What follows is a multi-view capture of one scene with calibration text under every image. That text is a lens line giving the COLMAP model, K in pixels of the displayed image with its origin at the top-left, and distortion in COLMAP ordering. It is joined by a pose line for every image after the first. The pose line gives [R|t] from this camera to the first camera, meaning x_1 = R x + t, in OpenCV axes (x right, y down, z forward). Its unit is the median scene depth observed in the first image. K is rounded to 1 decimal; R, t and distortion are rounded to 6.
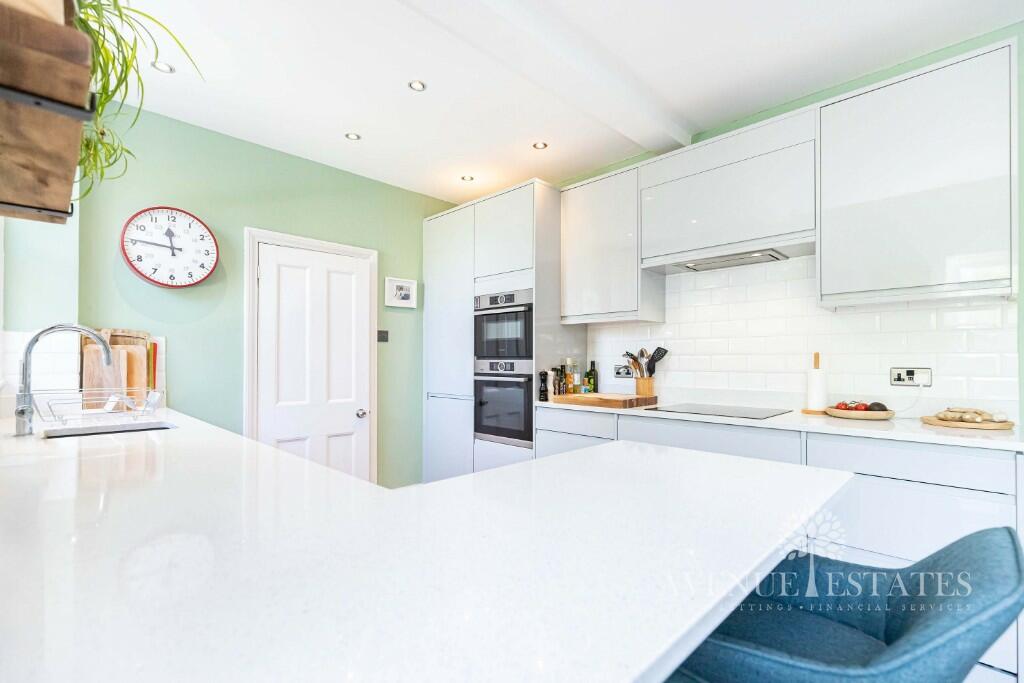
lens RADIAL K [[467.8, 0, 515.9], [0, 467.8, 351.2], [0, 0, 1]] dist [0.003587, 0.000115]
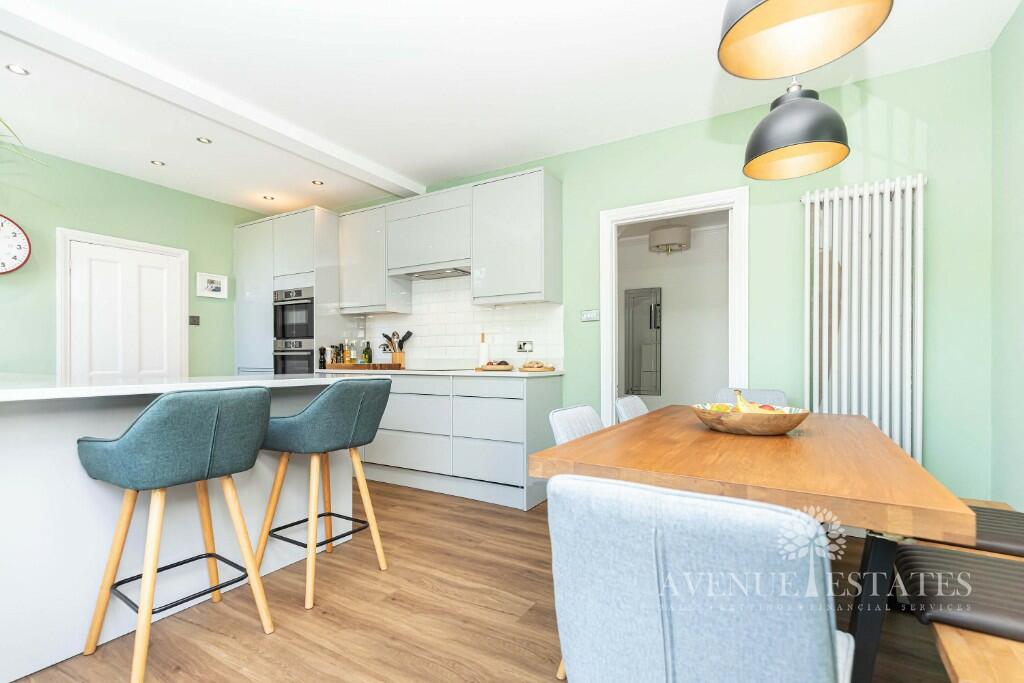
lens RADIAL K [[453.2, 0, 515.6], [0, 453.2, 354.7], [0, 0, 1]] dist [-0.008459, 0.000024]
pose [[0.965357, 0.001587, 0.260928, 0.254255], [-0.004538, 0.999932, 0.010707, 0.046719], [-0.260894, -0.011520, 0.965299, -0.417568]]
